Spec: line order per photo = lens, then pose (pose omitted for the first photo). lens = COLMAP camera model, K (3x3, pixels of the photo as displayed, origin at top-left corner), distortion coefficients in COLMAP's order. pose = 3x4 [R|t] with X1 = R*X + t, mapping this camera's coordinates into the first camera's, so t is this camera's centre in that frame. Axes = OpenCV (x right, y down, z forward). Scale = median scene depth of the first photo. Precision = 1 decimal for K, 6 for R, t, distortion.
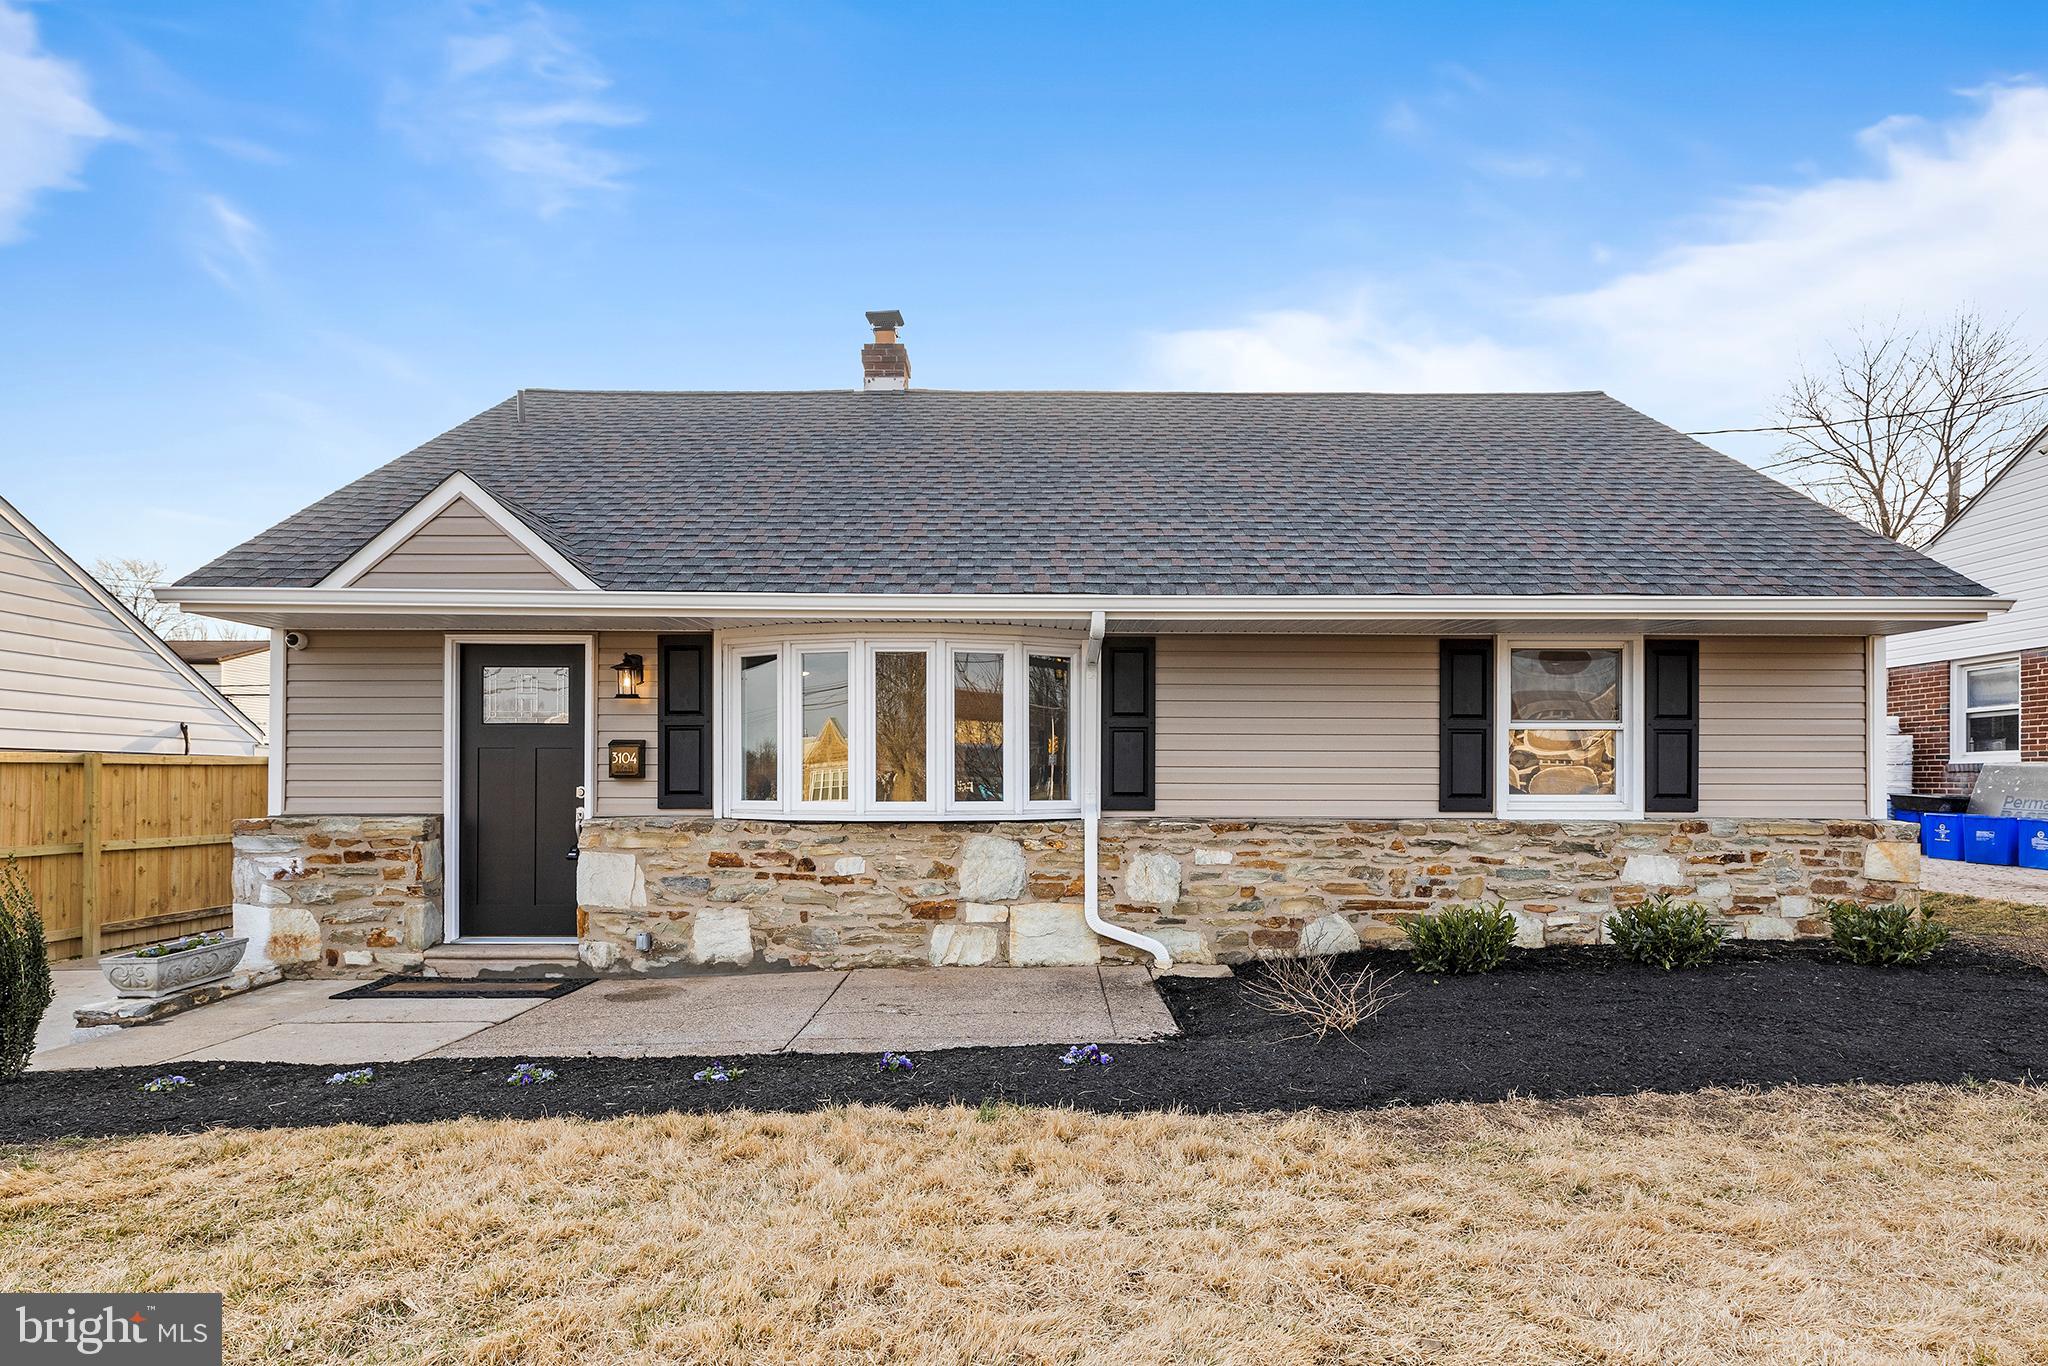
lens RADIAL K [[1093.9, 0, 1024.1], [0, 1093.9, 612.4], [0, 0, 1]] dist [-0.000631, -0.000037]
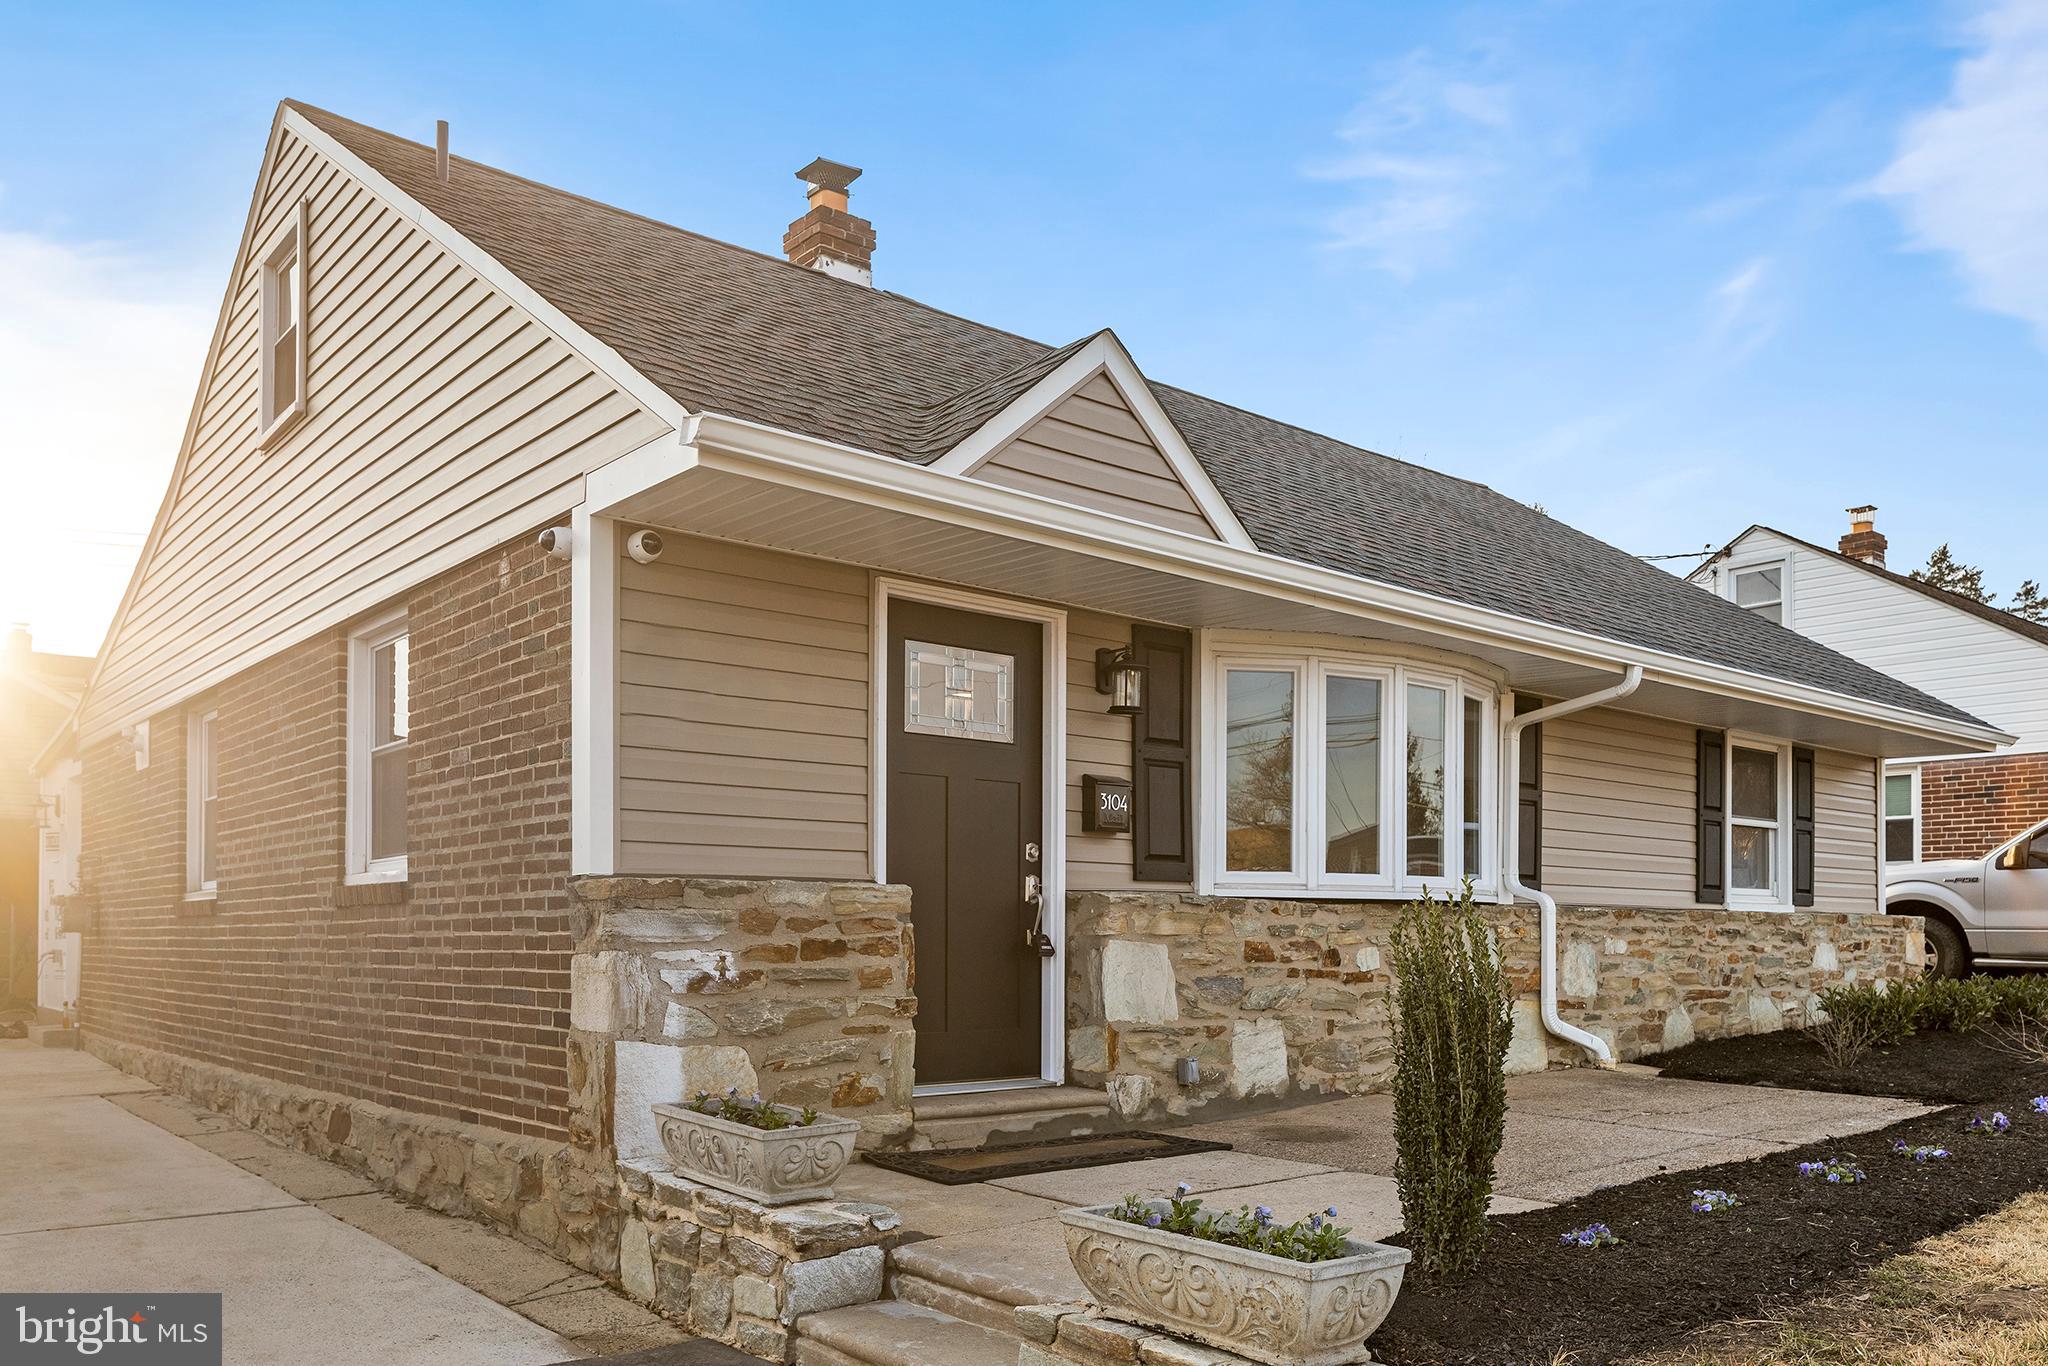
lens RADIAL K [[1580.5, 0, 1024.0], [0, 1580.5, 683.0], [0, 0, 1]] dist [-0.002295, 0.001083]
pose [[0.762408, 0.103954, 0.638692, -1.064597], [-0.103460, 0.993897, -0.038267, 0.107530], [-0.638772, -0.036904, 0.768510, 0.313604]]
